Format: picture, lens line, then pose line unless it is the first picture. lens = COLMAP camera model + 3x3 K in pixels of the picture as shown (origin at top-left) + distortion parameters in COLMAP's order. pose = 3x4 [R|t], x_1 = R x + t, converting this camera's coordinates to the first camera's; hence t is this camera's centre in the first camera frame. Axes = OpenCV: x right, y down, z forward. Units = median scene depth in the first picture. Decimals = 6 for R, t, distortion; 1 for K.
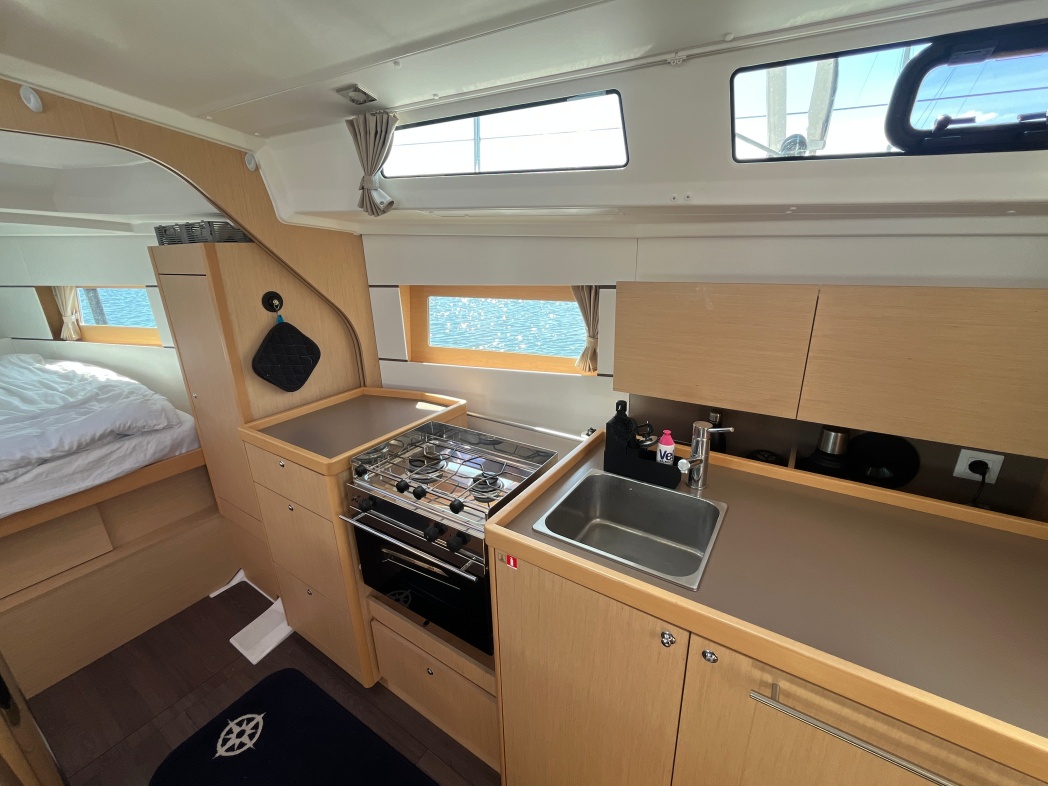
lens RADIAL K [[439.4, 0, 524.0], [0, 439.4, 393.0], [0, 0, 1]] dist [-0.003761, -0.000251]
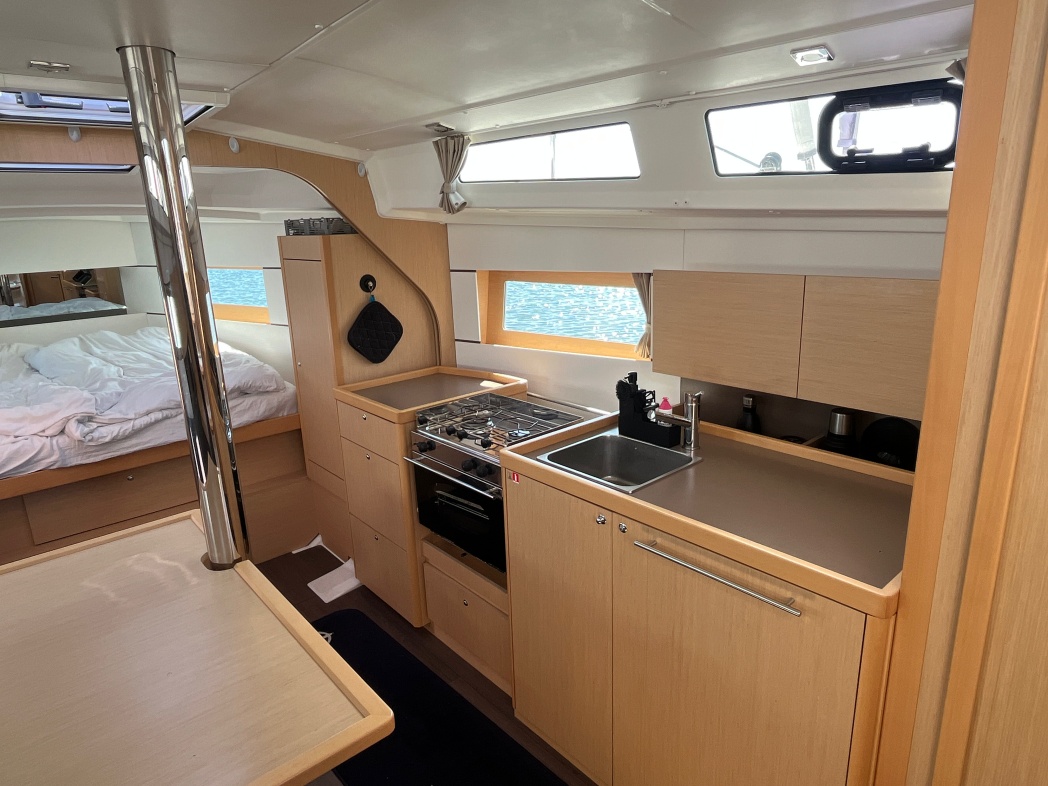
lens RADIAL K [[648.3, 0, 524.0], [0, 648.3, 393.0], [0, 0, 1]] dist [-0.001969, -0.001405]
pose [[0.963733, 0.059682, -0.260109, 0.290581], [-0.072217, 0.996630, -0.038892, 0.118800], [0.256911, 0.056266, 0.964796, -0.536443]]
